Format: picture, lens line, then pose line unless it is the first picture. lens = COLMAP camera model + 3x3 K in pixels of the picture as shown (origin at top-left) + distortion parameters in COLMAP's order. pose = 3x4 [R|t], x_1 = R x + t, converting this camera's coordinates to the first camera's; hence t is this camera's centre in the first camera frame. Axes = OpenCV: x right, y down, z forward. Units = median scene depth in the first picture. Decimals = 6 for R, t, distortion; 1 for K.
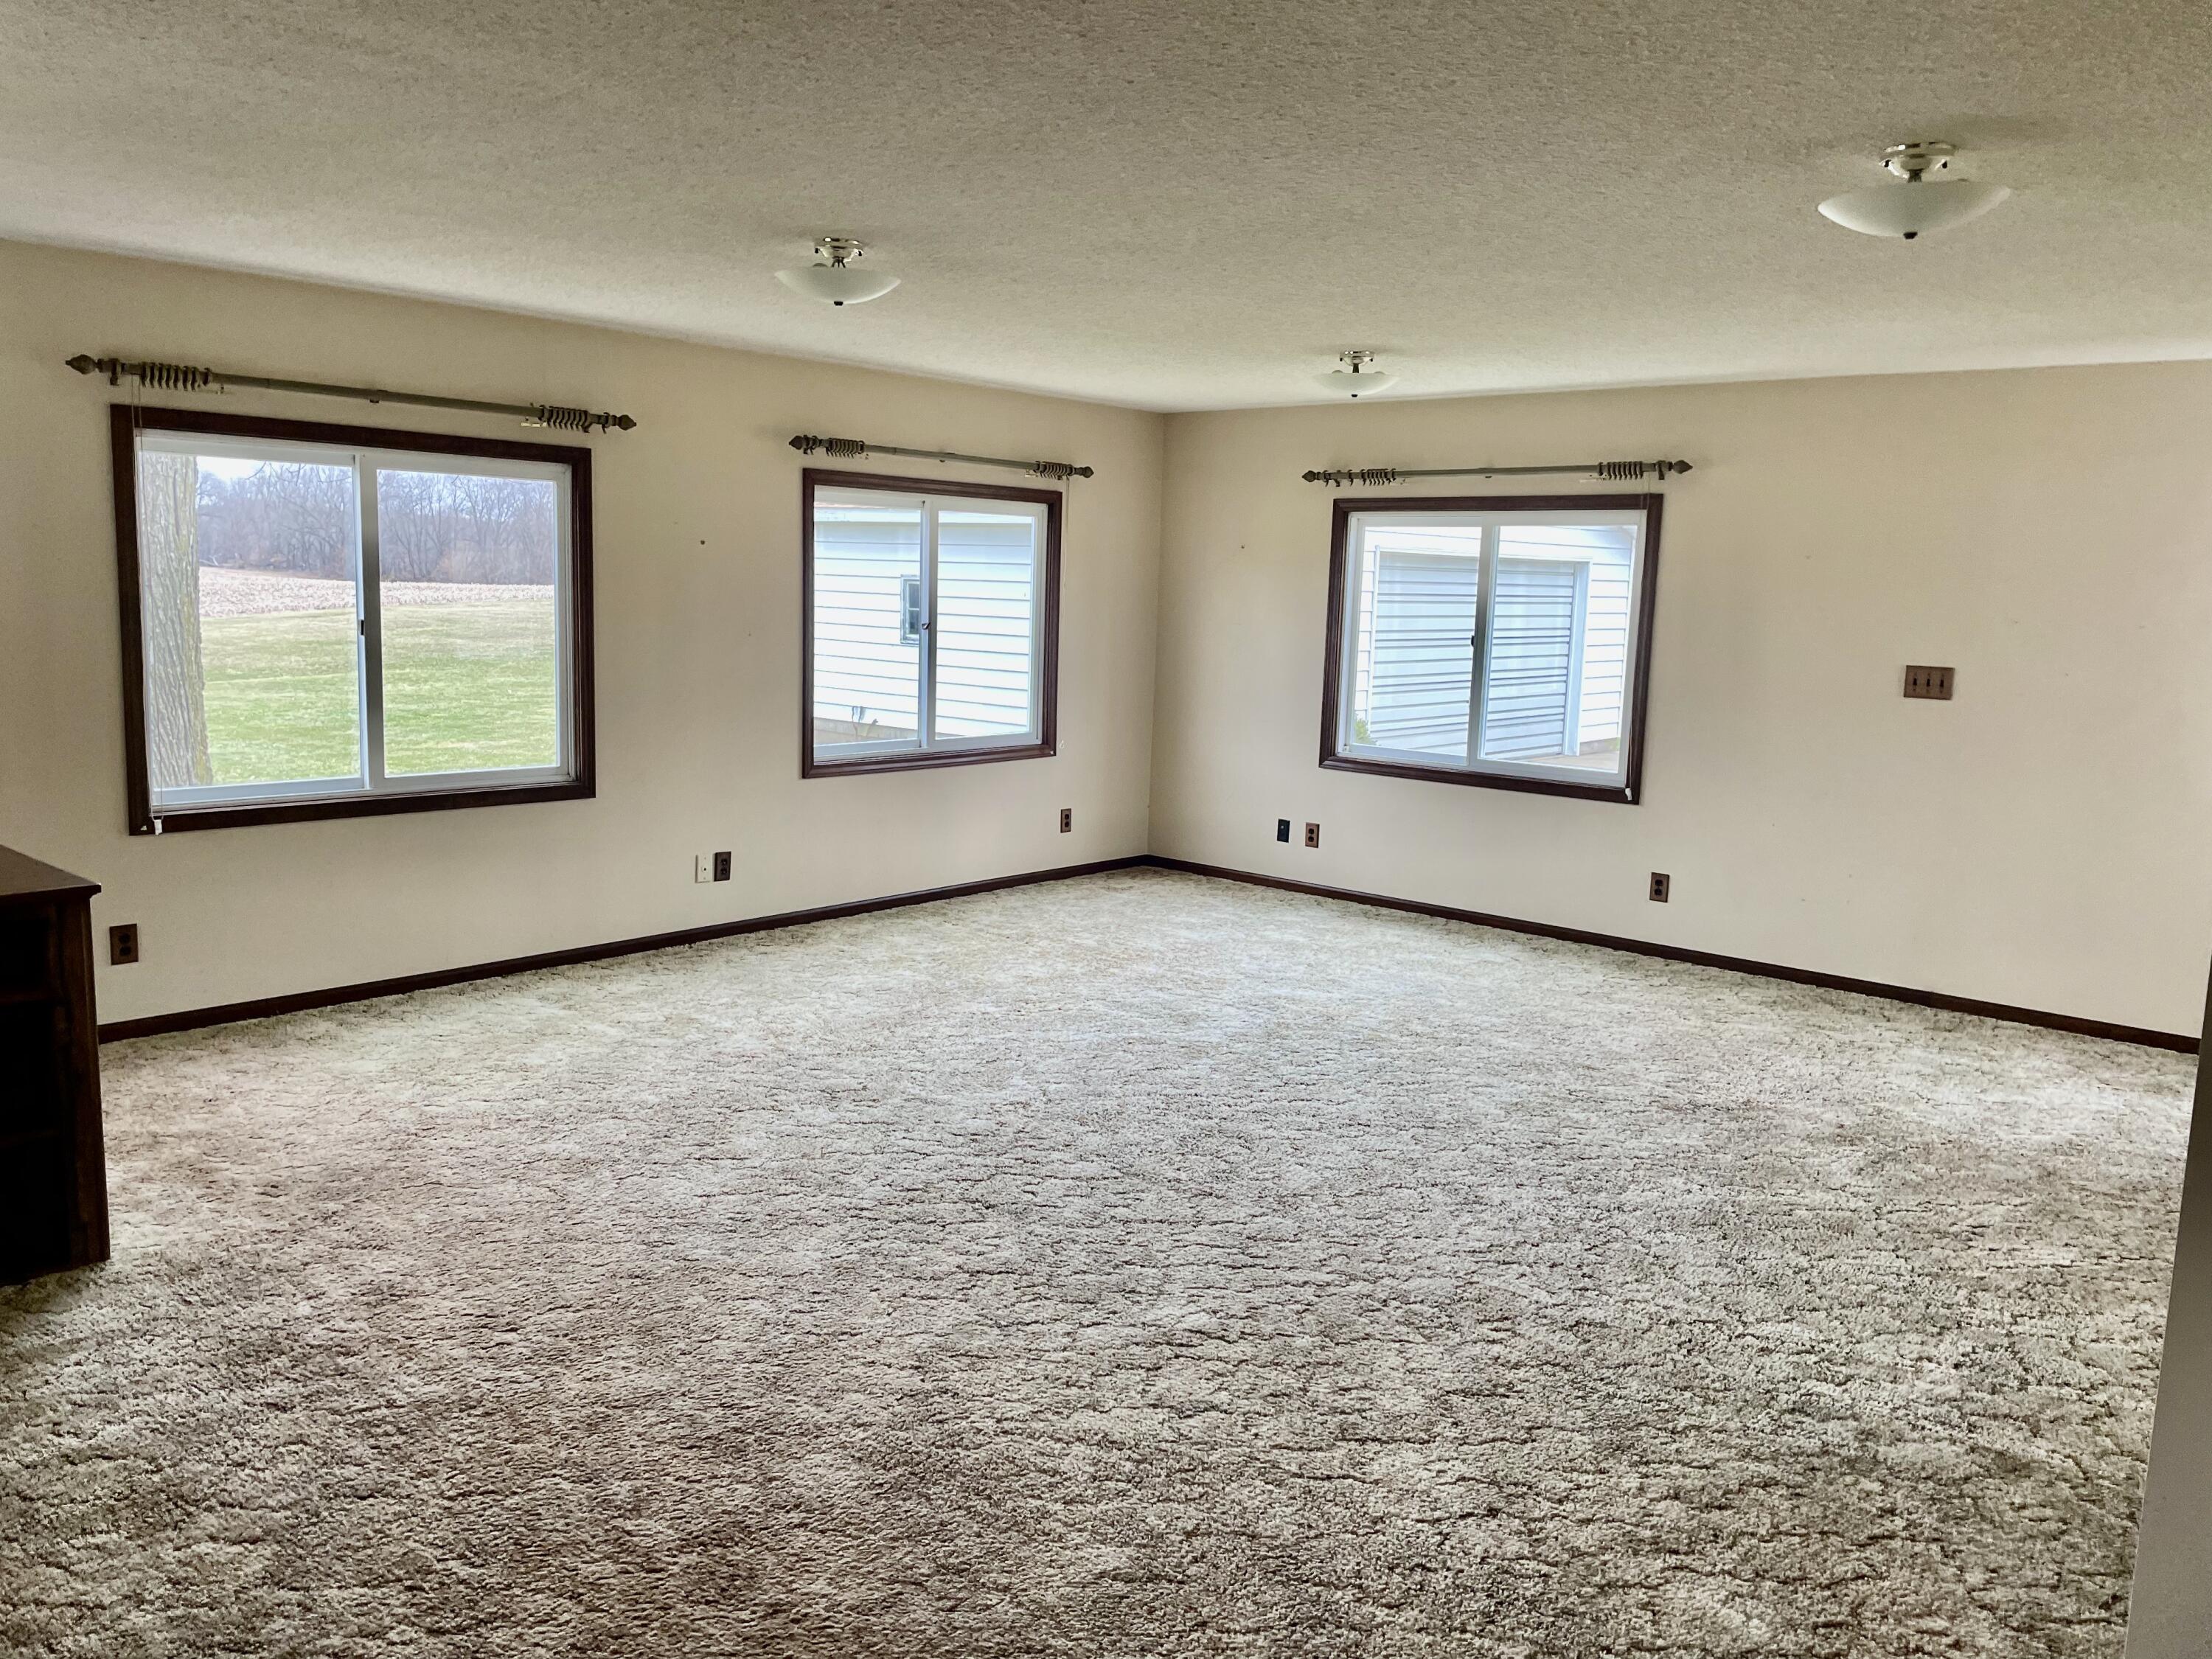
lens RADIAL K [[1664.4, 0, 1103.2], [0, 1664.4, 839.9], [0, 0, 1]] dist [-0.007384, -0.014316]
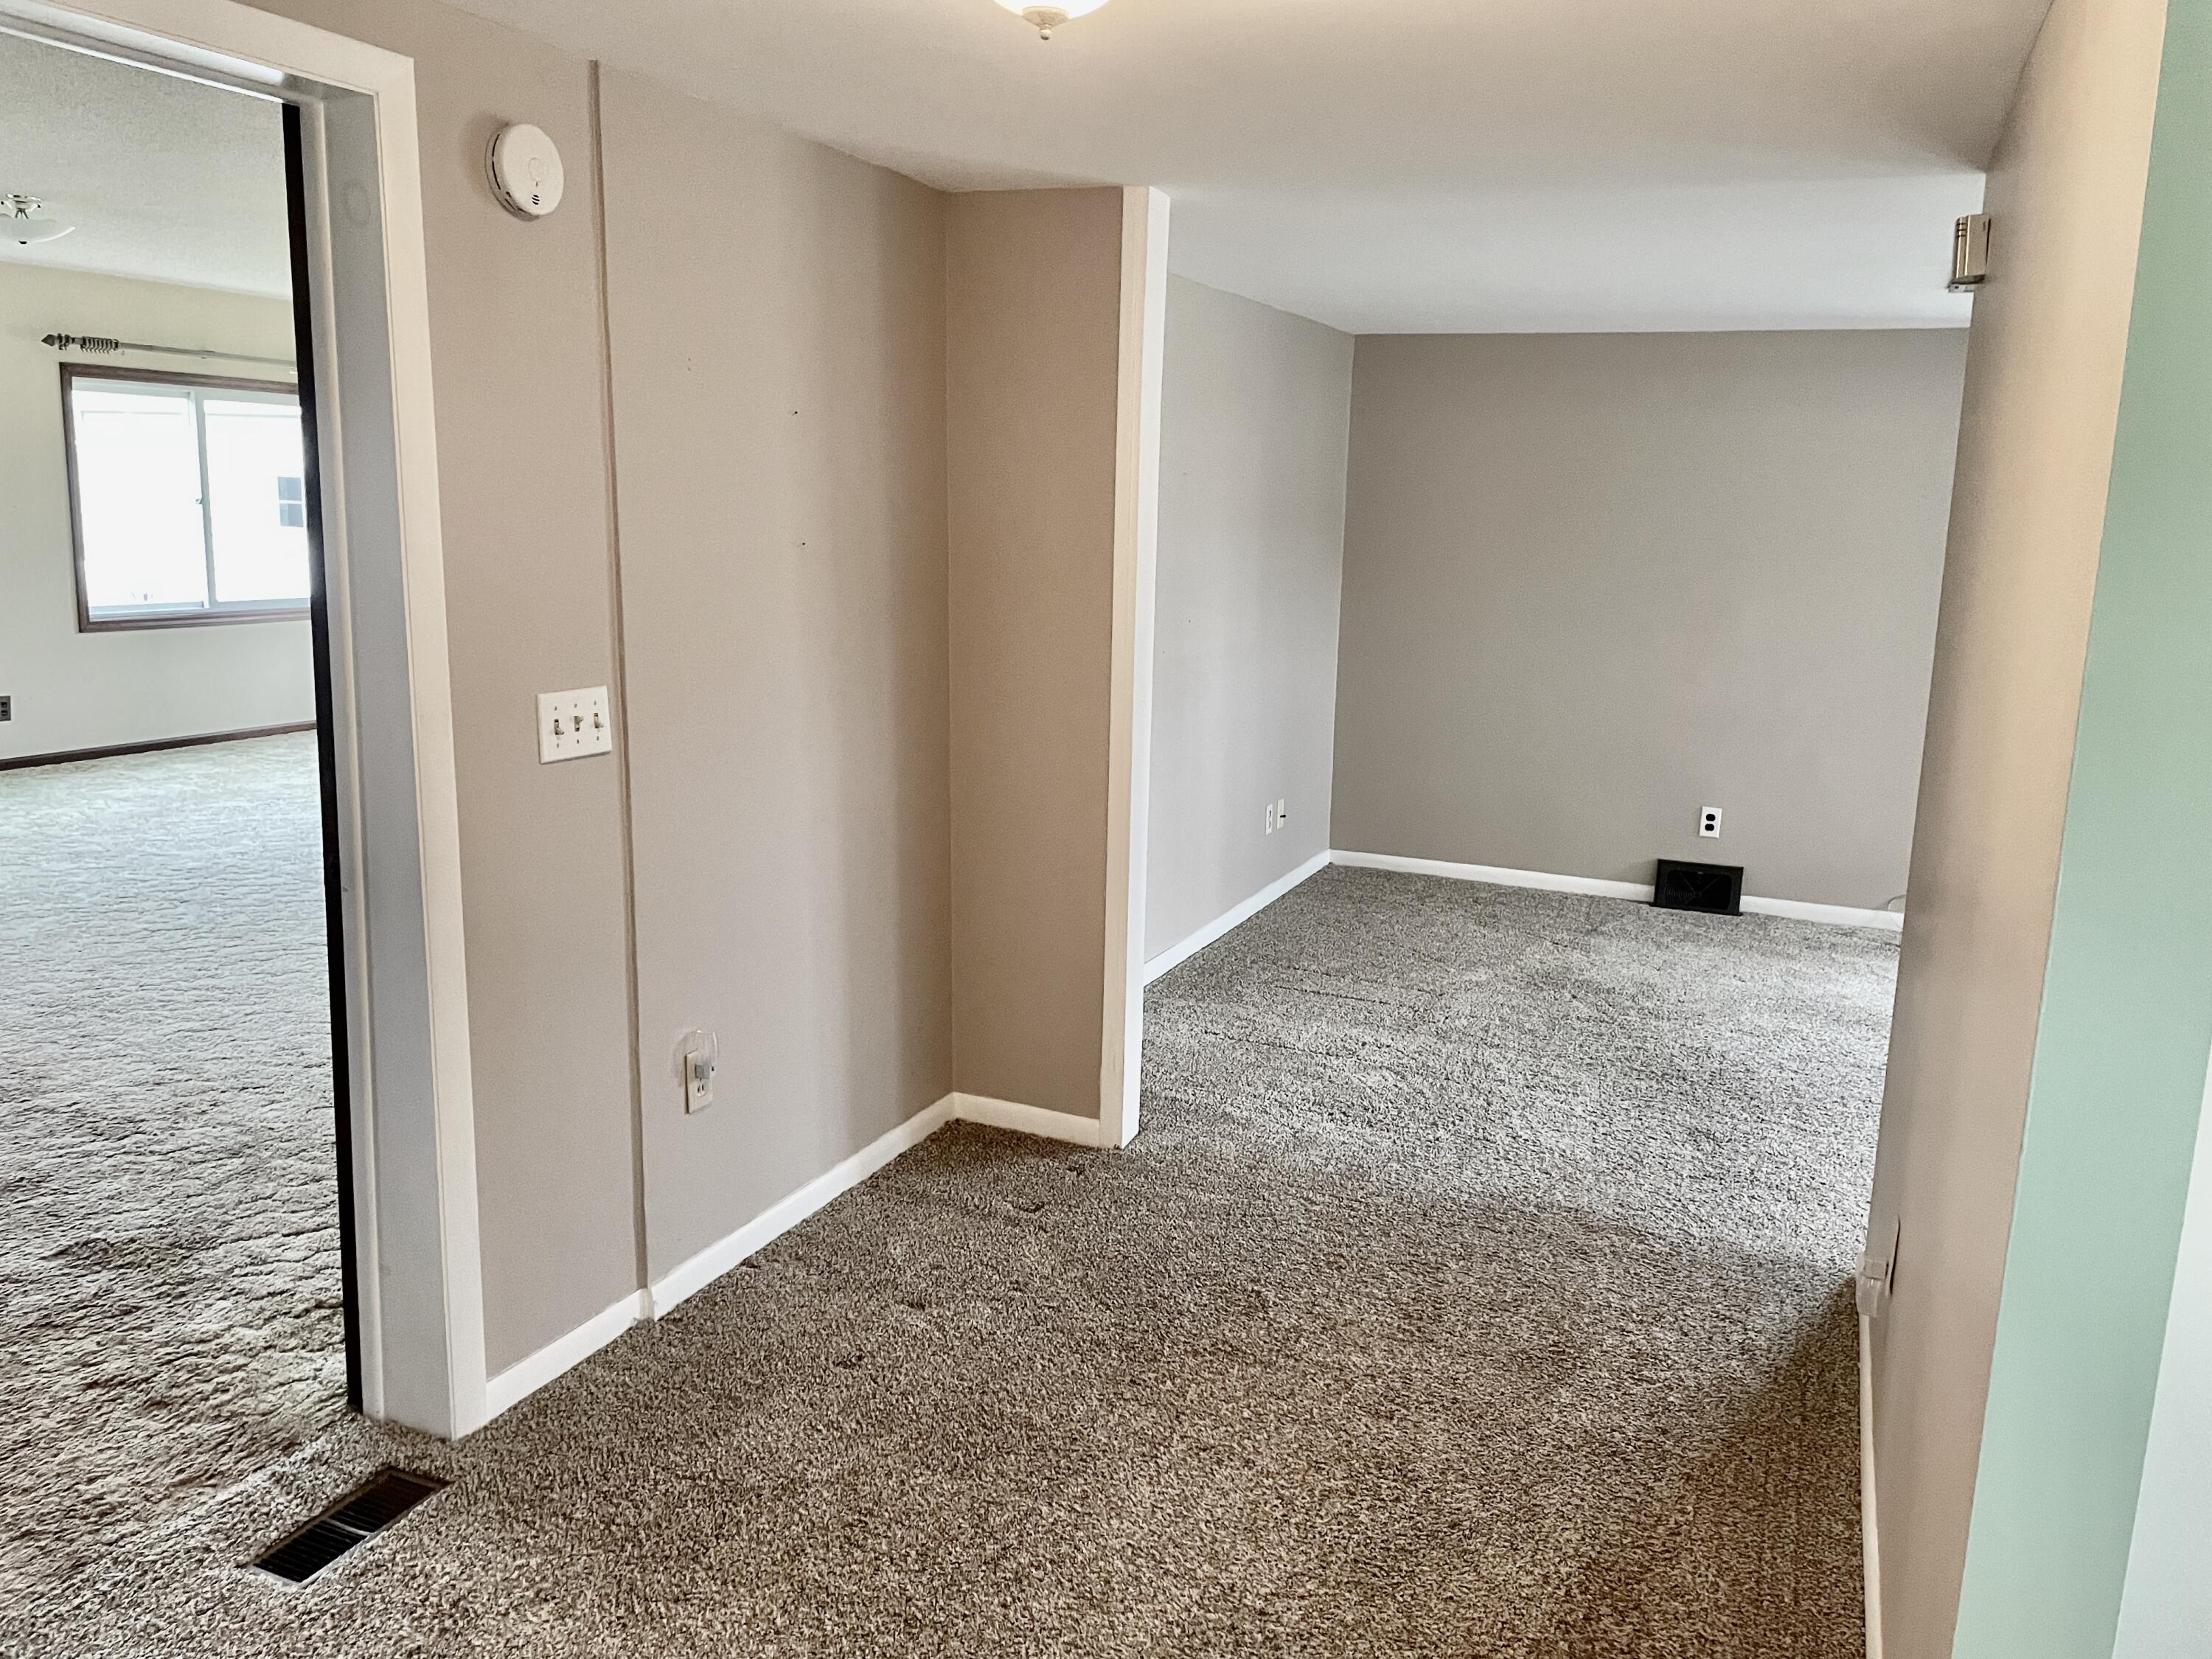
lens RADIAL K [[1664.4, 0, 1111.8], [0, 1664.4, 806.8], [0, 0, 1]] dist [-0.007384, -0.014316]
pose [[0.949515, -0.061419, 0.307651, 0.140607], [0.047949, 0.997539, 0.051161, 0.059469], [-0.310036, -0.033826, 0.950123, -0.322259]]
